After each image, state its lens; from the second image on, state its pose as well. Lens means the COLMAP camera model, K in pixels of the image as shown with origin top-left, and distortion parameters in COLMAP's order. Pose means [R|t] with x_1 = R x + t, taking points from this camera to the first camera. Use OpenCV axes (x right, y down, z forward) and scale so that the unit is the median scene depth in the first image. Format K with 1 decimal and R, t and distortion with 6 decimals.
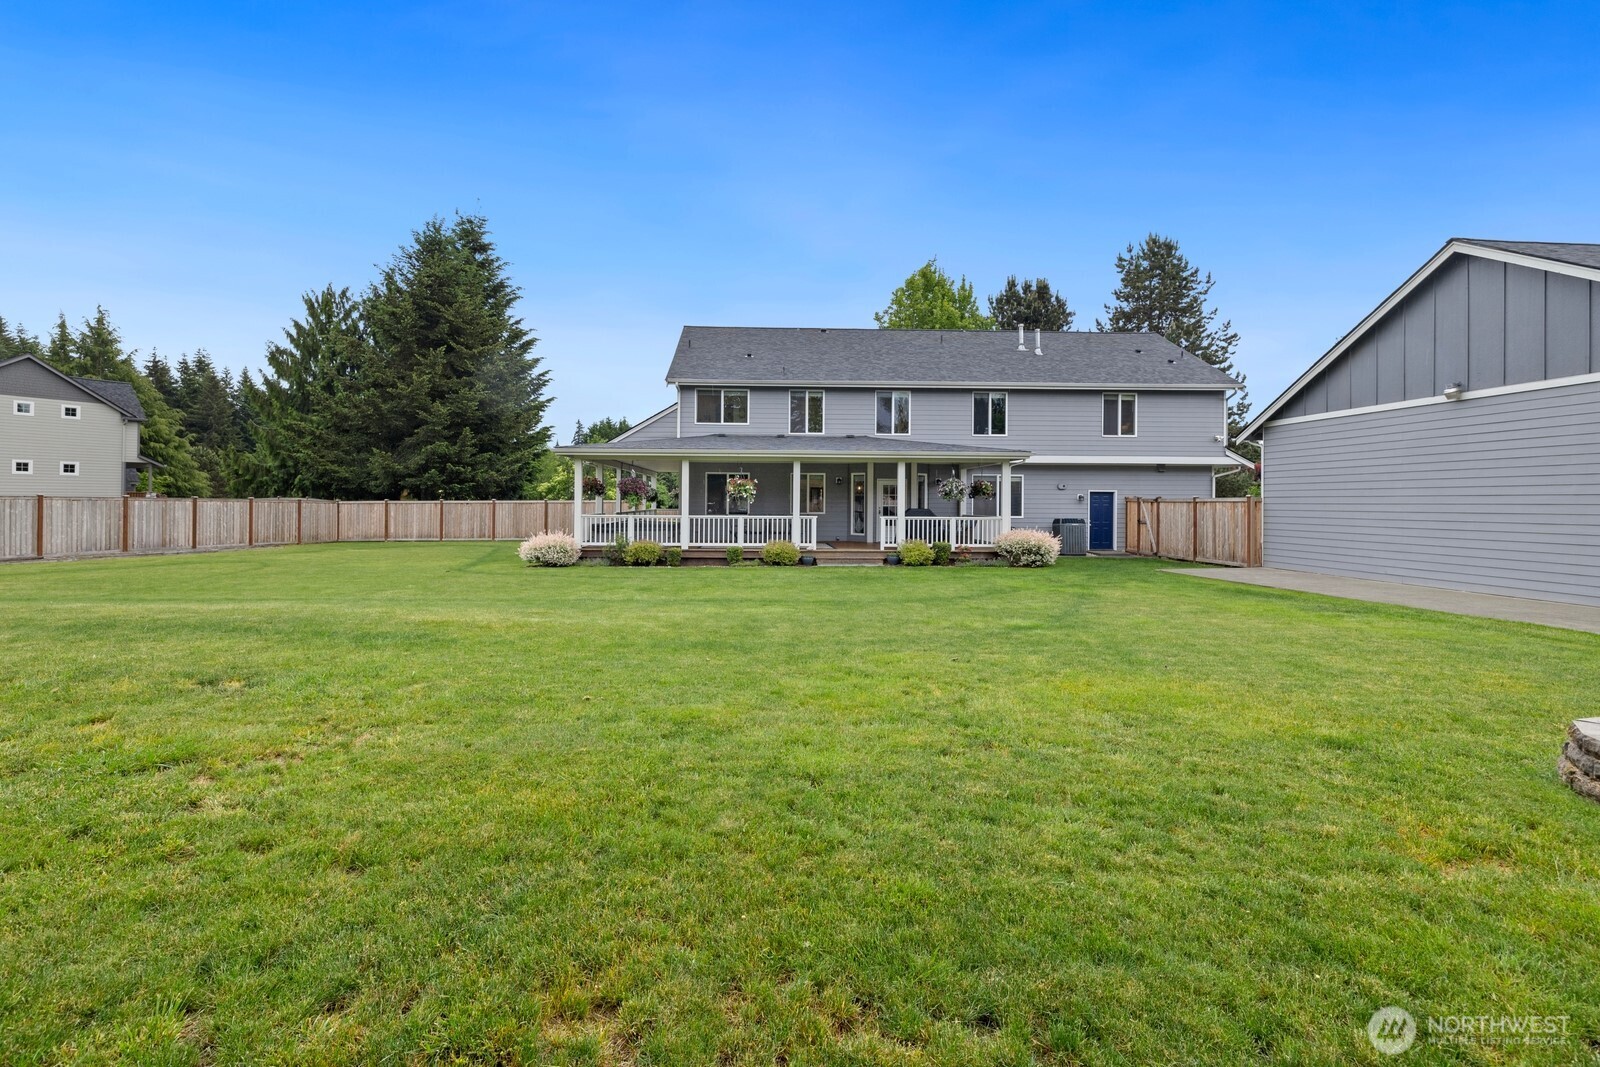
lens RADIAL K [[684.3, 0, 782.8], [0, 684.3, 499.5], [0, 0, 1]] dist [-0.000535, 0.000023]
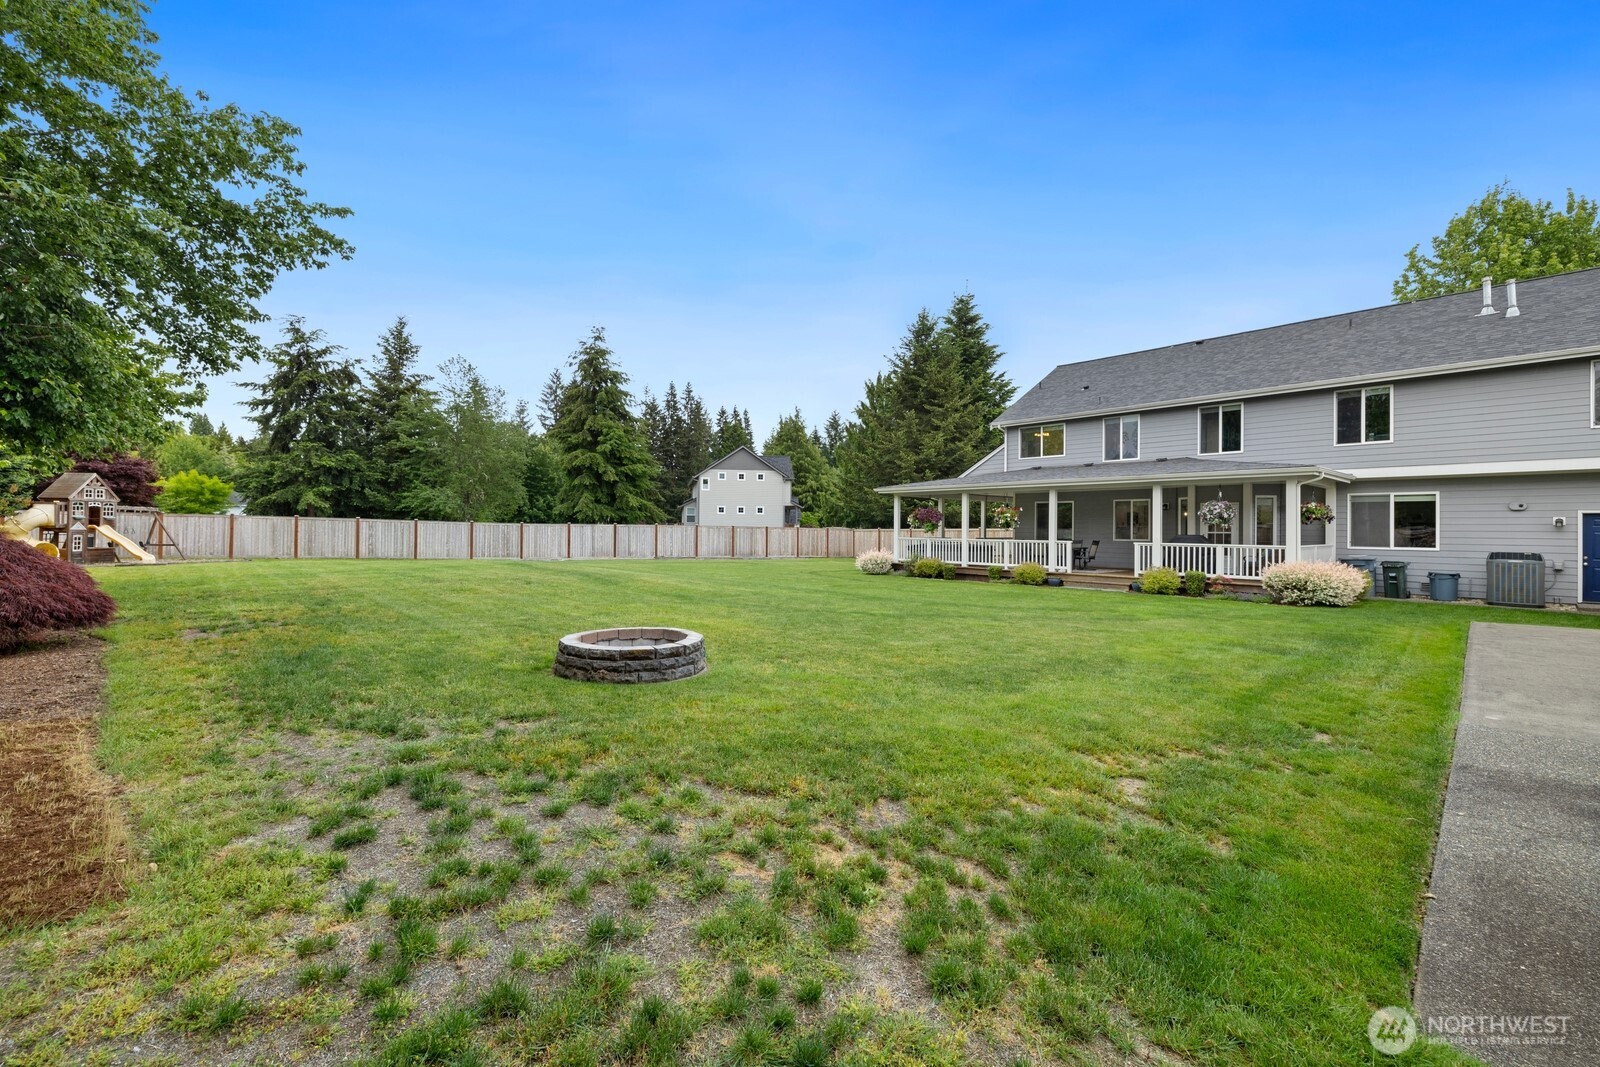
lens RADIAL K [[668.7, 0, 784.9], [0, 668.7, 525.4], [0, 0, 1]] dist [0.000158, 0.000712]
pose [[0.631933, -0.004058, -0.775013, 0.545775], [-0.002347, 0.999972, -0.007150, 0.007980], [0.775020, 0.006337, 0.631905, 0.004004]]
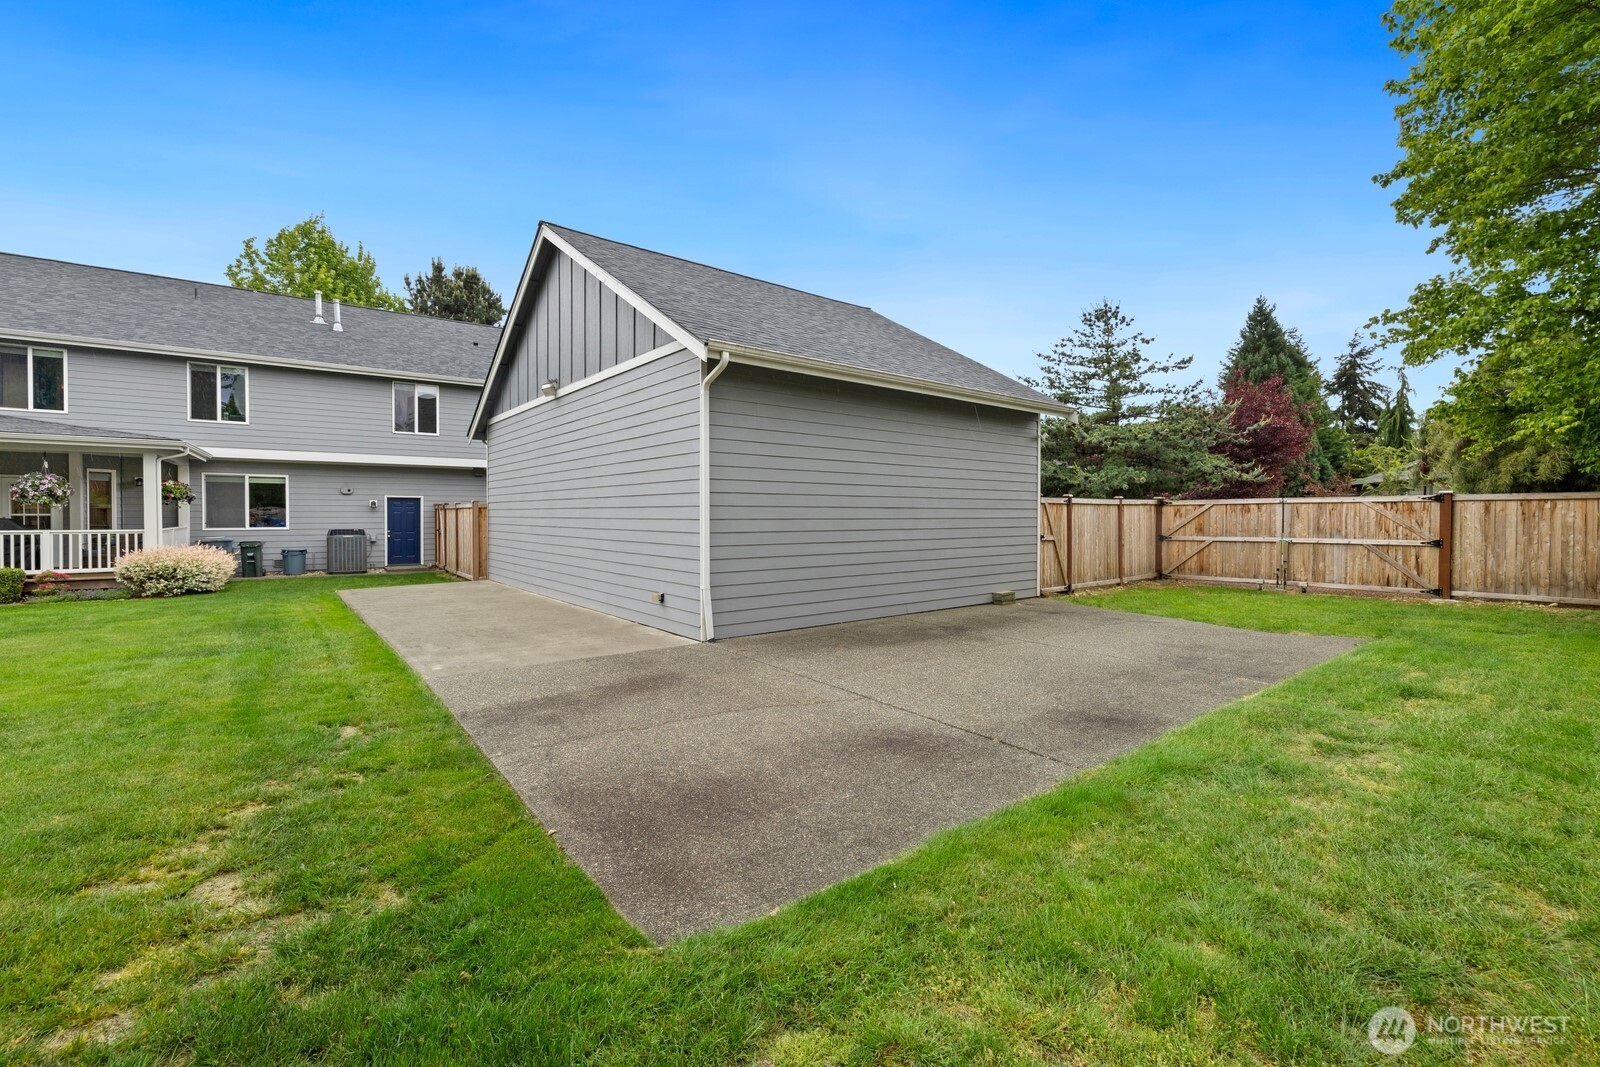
lens RADIAL K [[668.7, 0, 784.9], [0, 668.7, 525.4], [0, 0, 1]] dist [0.000158, 0.000712]
pose [[0.836441, -0.014405, 0.547868, 0.478683], [0.001938, 0.999726, 0.023328, 0.006140], [-0.548054, -0.018451, 0.836240, 0.033747]]
